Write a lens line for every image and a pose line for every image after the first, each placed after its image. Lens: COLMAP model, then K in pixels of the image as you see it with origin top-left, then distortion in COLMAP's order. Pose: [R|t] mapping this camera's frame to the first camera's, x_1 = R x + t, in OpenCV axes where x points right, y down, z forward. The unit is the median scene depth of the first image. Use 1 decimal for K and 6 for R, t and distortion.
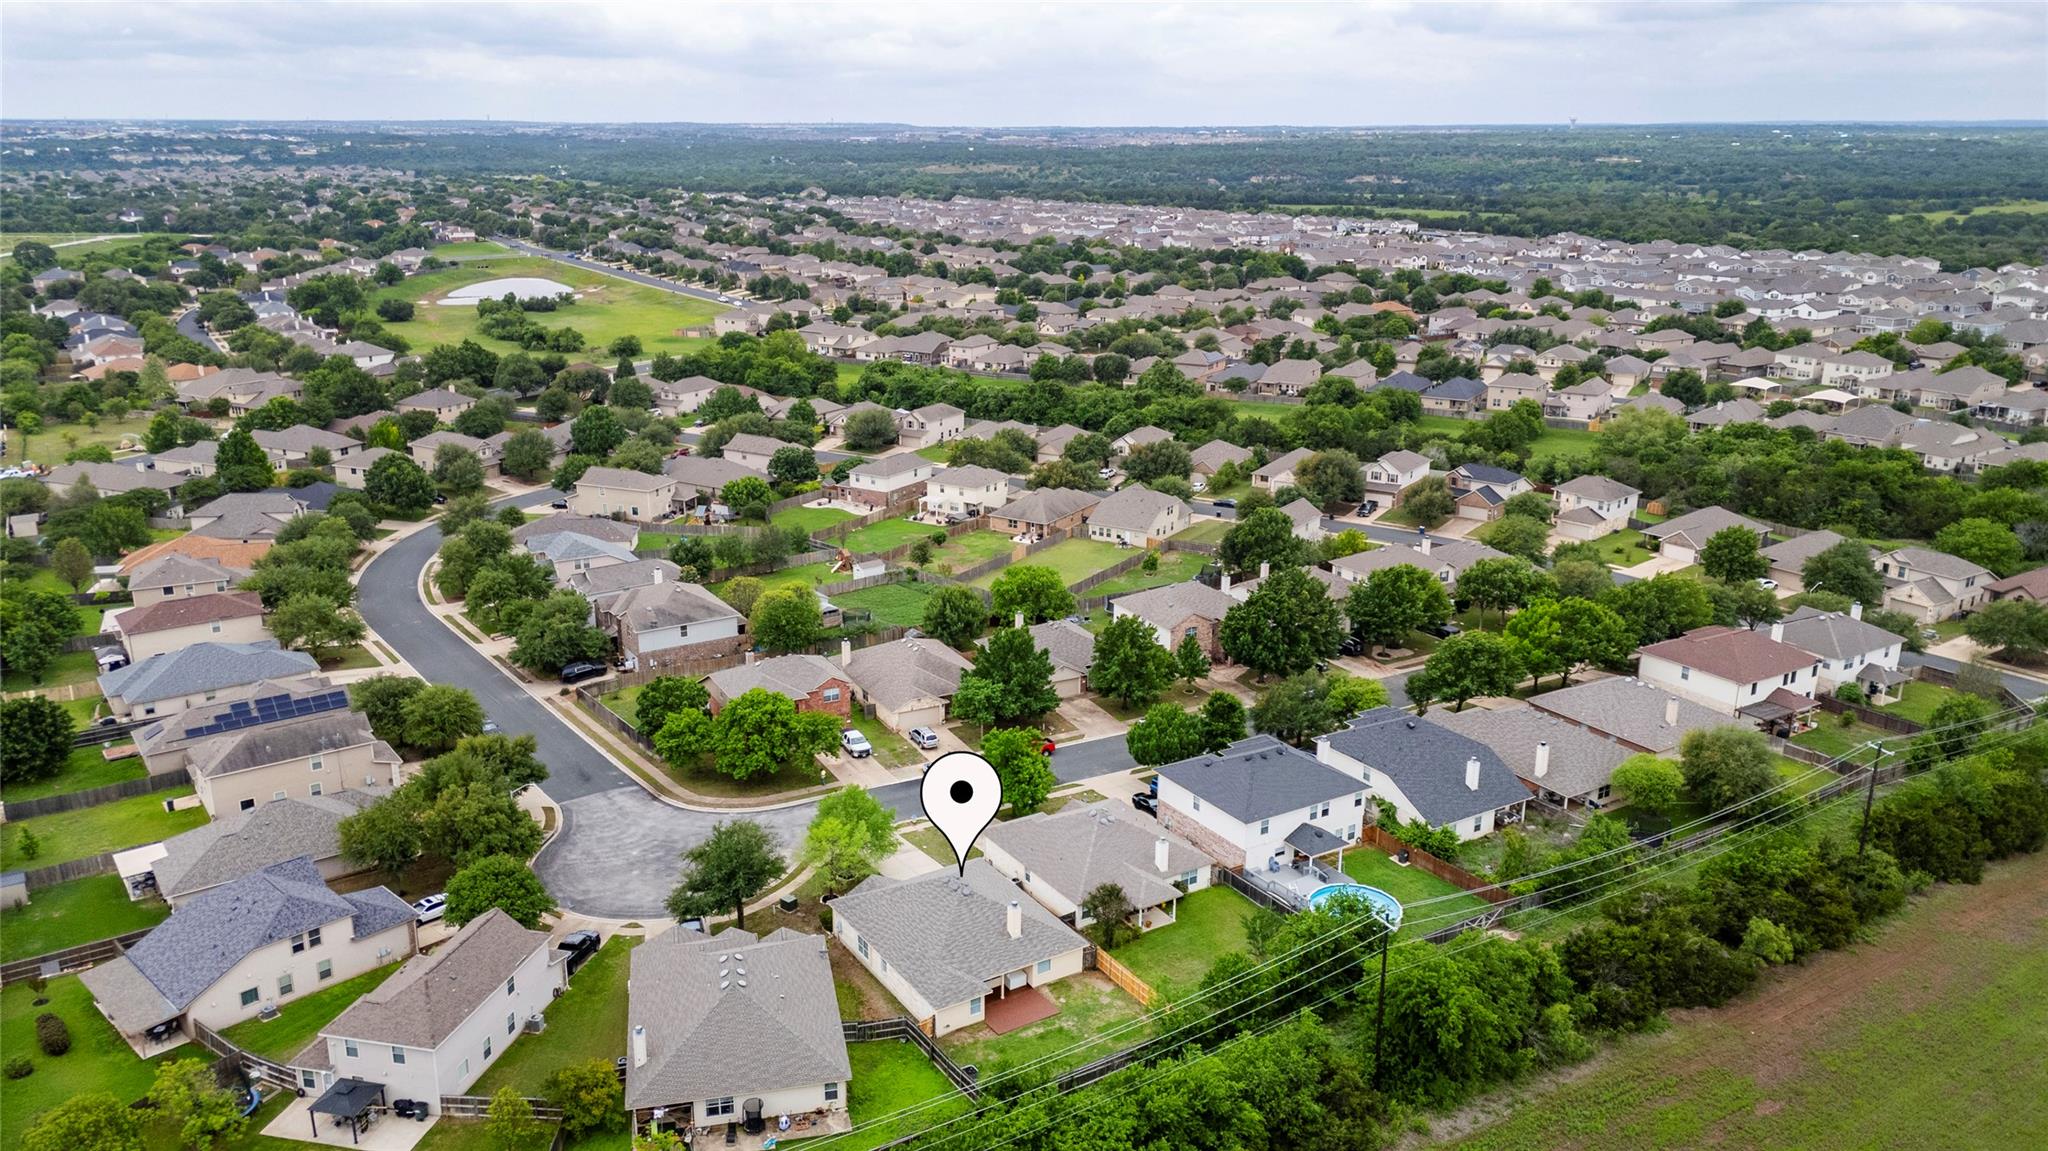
lens RADIAL K [[1498.5, 0, 1016.4], [0, 1498.5, 571.0], [0, 0, 1]] dist [0.085240, -0.087134]
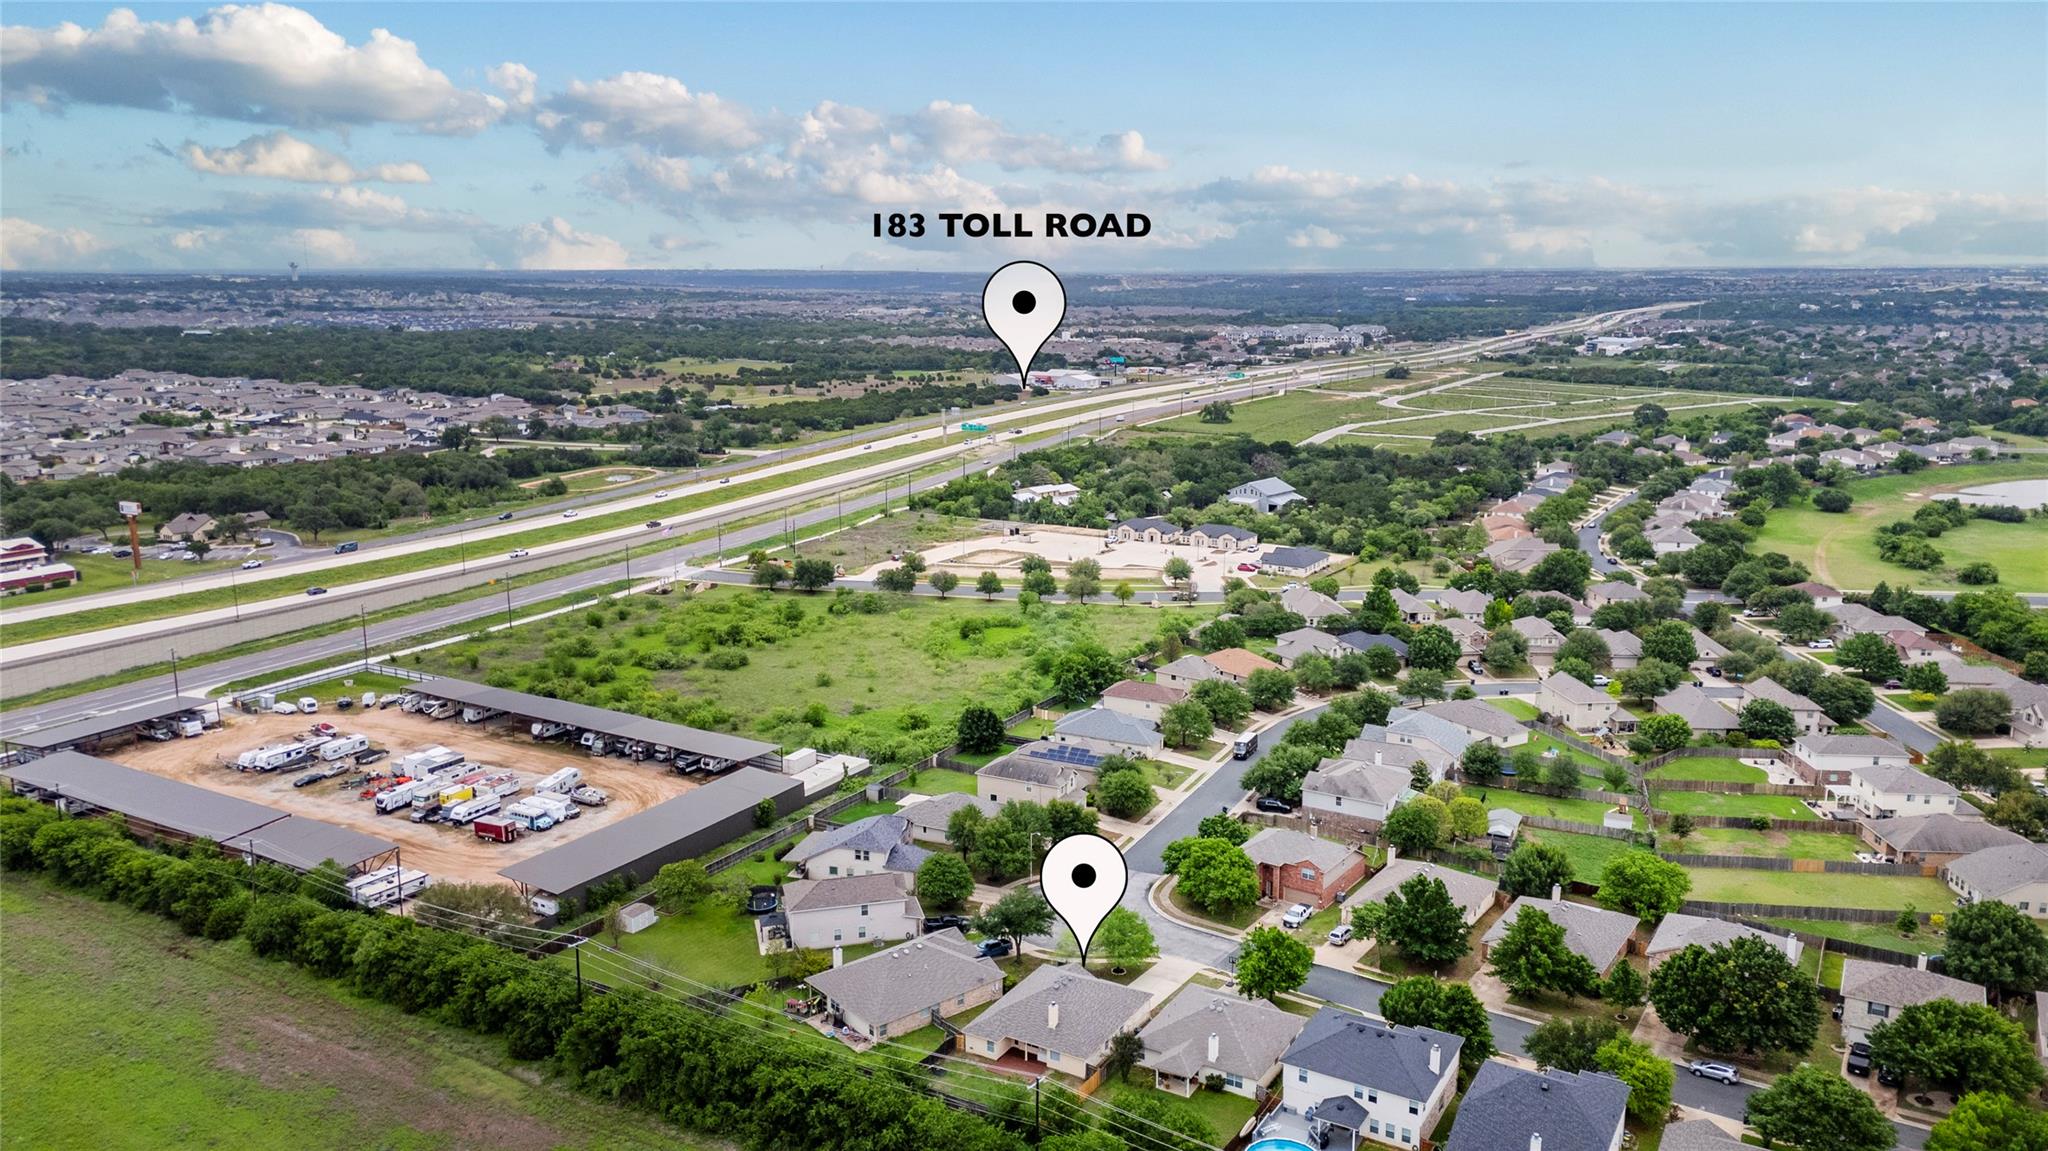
lens RADIAL K [[1498.5, 0, 1016.4], [0, 1498.5, 571.0], [0, 0, 1]] dist [0.085240, -0.087134]
pose [[0.455652, 0.171892, -0.873404, 0.710513], [-0.248224, 0.966794, 0.060775, -0.152680], [0.854849, 0.189107, 0.483190, 0.132287]]
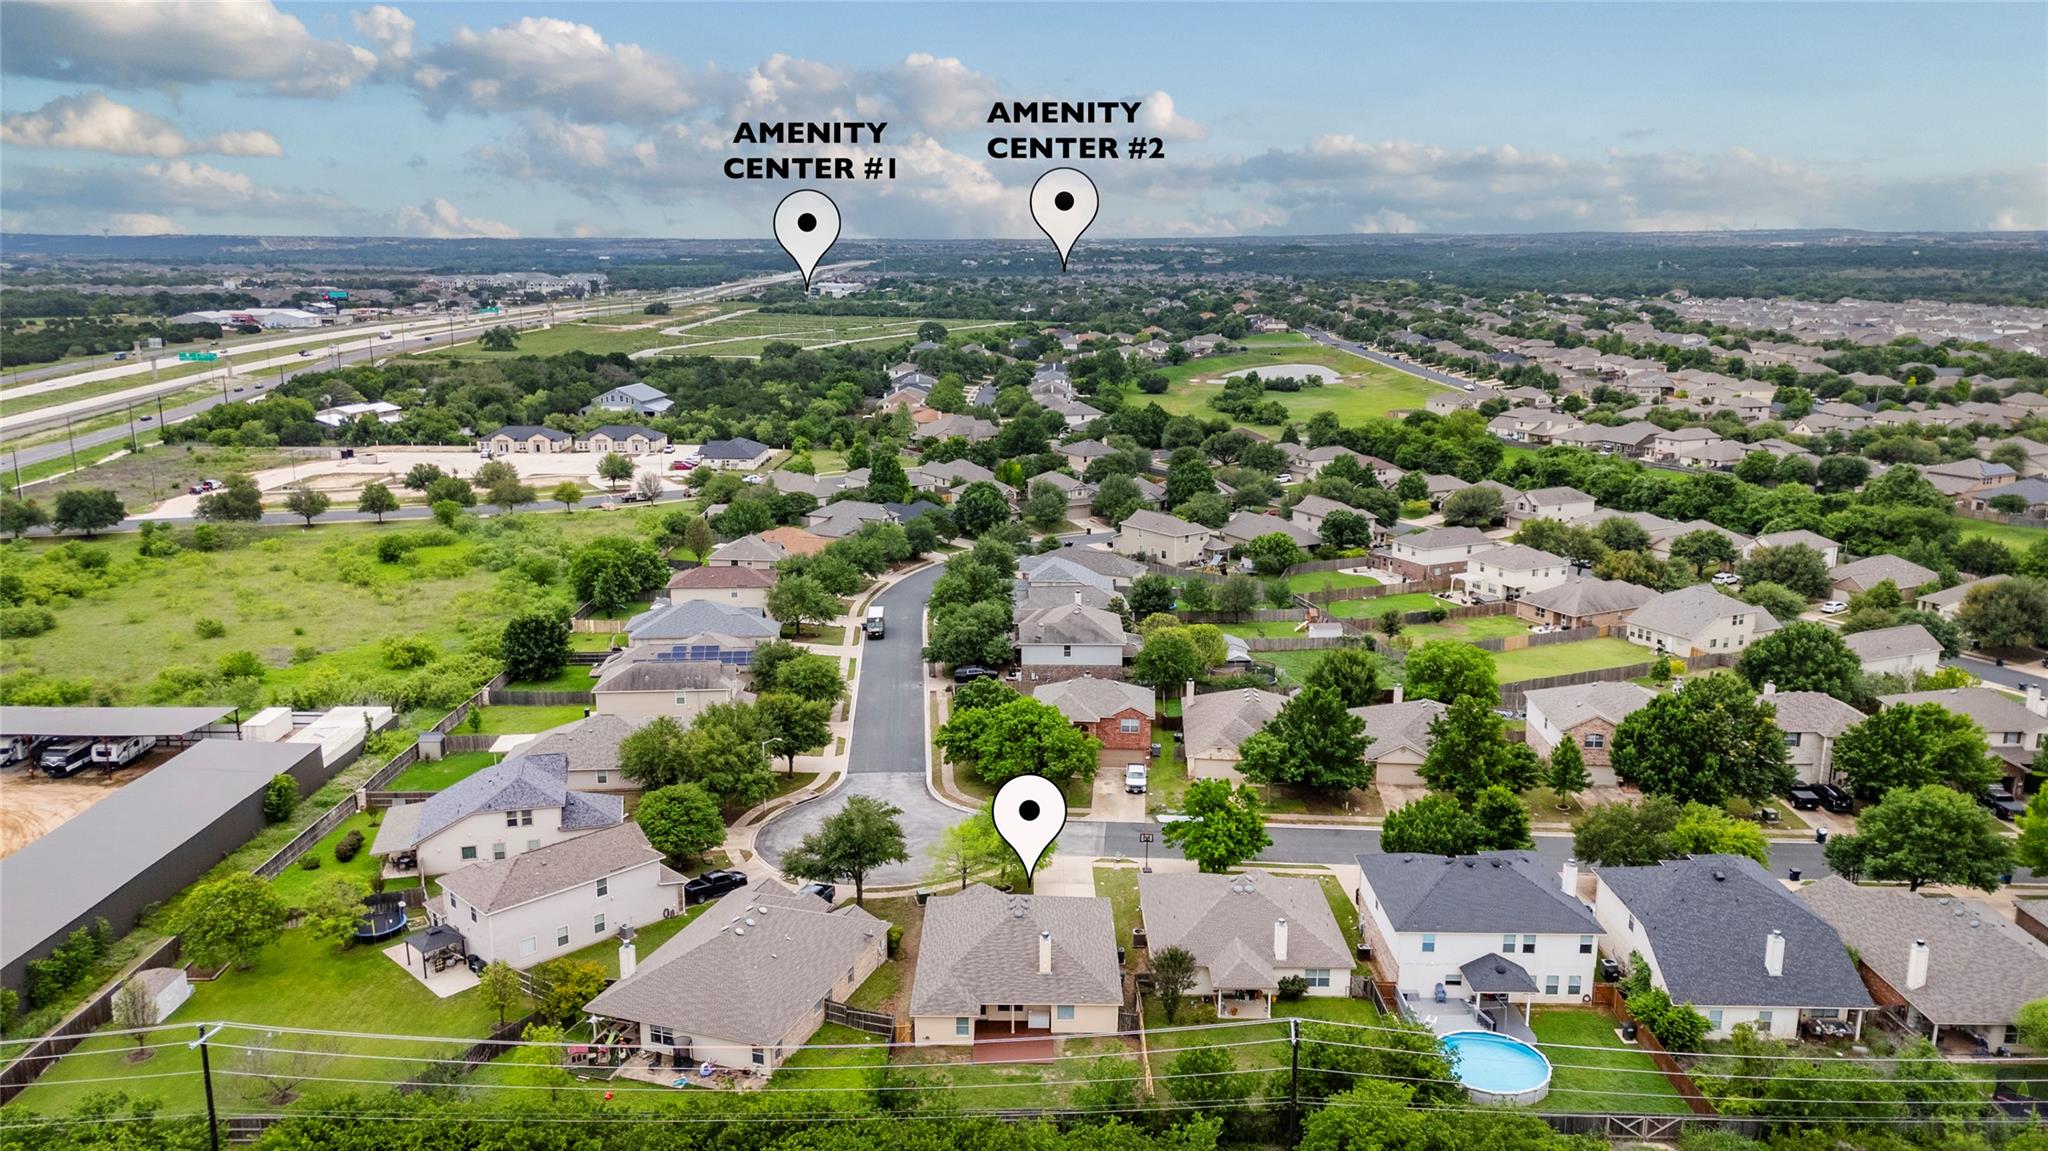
lens RADIAL K [[1498.5, 0, 1016.4], [0, 1498.5, 571.0], [0, 0, 1]] dist [0.085240, -0.087134]
pose [[0.842867, 0.112223, -0.526289, 0.273056], [-0.148524, 0.988538, -0.027075, 0.018881], [0.517219, 0.100987, 0.849874, 0.119470]]
